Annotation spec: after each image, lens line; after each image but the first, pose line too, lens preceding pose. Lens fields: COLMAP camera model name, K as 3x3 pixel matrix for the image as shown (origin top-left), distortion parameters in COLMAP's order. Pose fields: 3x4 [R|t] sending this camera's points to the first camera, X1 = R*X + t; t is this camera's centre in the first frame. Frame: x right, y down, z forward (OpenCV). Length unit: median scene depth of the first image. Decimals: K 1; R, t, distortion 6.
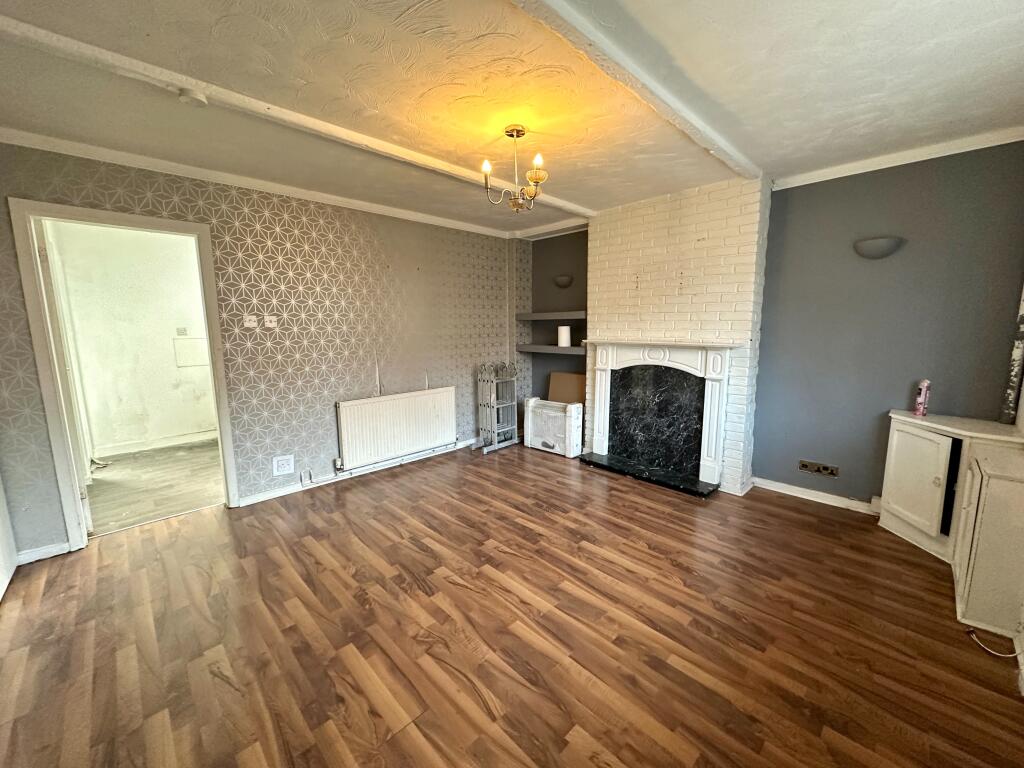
lens RADIAL K [[410.7, 0, 513.7], [0, 410.7, 384.6], [0, 0, 1]] dist [0.001870, 0.000580]
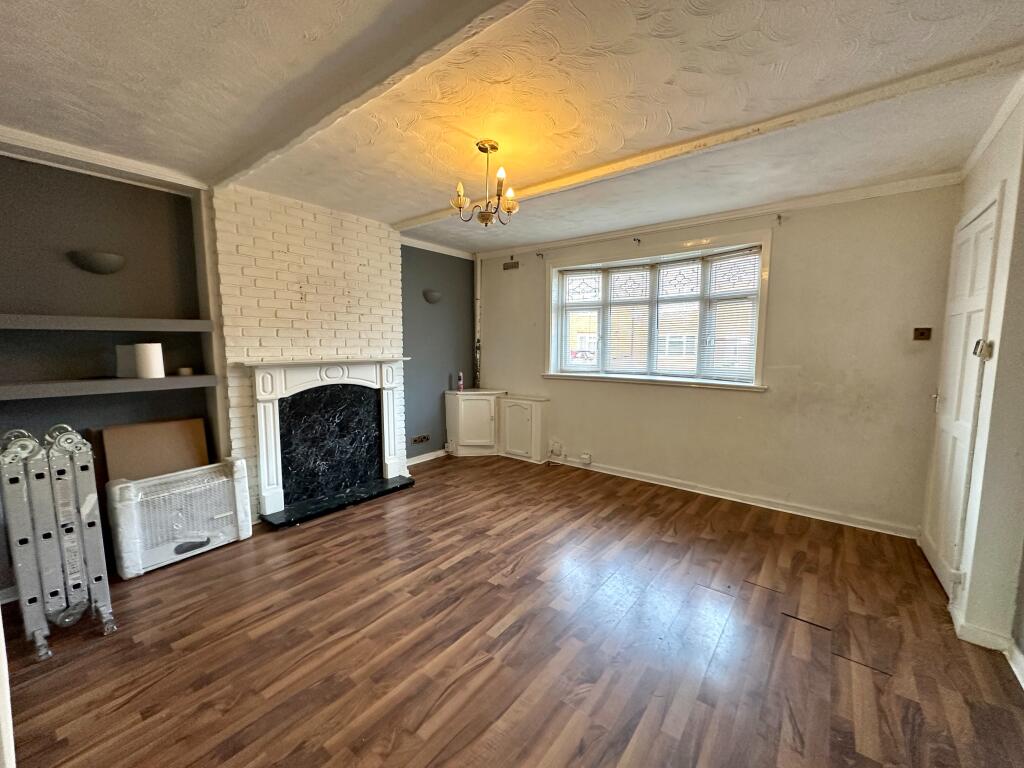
lens RADIAL K [[410.7, 0, 511.8], [0, 410.7, 383.6], [0, 0, 1]] dist [0.001870, 0.000580]
pose [[-0.125605, -0.090878, 0.987909, -0.718602], [0.145102, 0.983404, 0.108912, -0.104010], [-0.981412, 0.157027, -0.110334, 0.786746]]
